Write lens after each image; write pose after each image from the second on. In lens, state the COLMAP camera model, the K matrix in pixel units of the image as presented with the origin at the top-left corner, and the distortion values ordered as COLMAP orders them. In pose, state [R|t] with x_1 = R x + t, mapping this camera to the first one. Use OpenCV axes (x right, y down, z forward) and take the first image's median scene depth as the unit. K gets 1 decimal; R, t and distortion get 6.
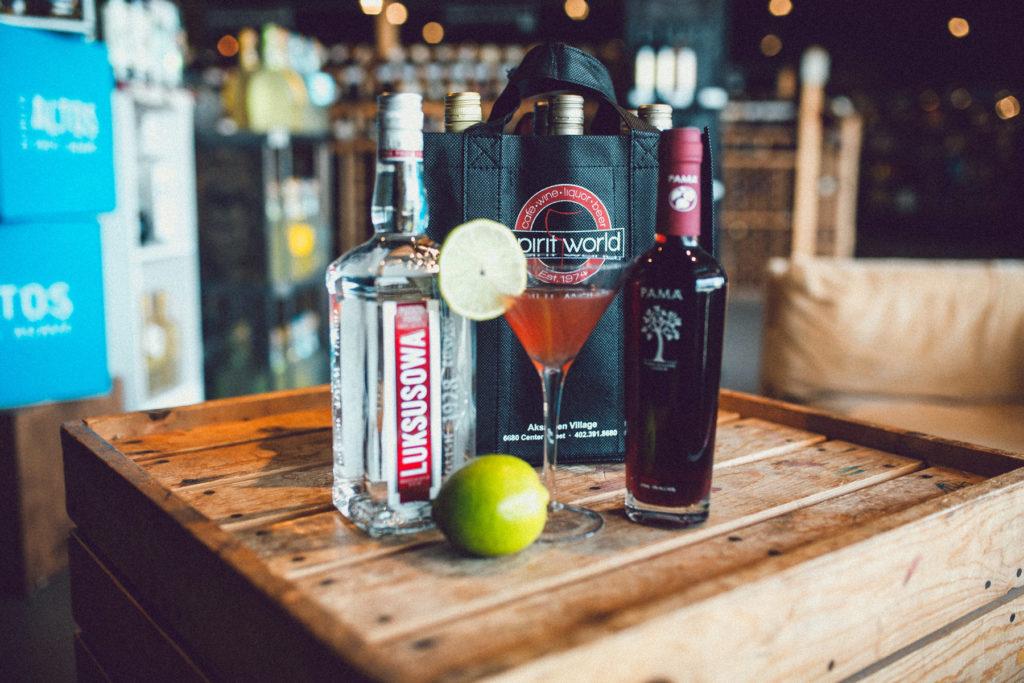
lens RADIAL K [[1063.9, 0, 512.0], [0, 1063.9, 341.5], [0, 0, 1]] dist [-0.016494, 0.010496]
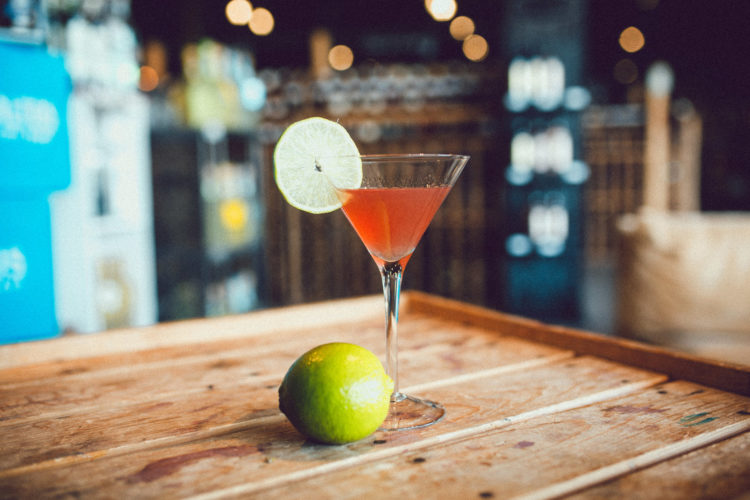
lens RADIAL K [[779.2, 0, 375.0], [0, 779.2, 250.0], [0, 0, 1]] dist [-0.016494, 0.010496]
pose [[0.996329, -0.016888, -0.083927, 0.114567], [0.011123, 0.997576, -0.068693, 0.027320], [0.084884, 0.067507, 0.994101, 0.346428]]
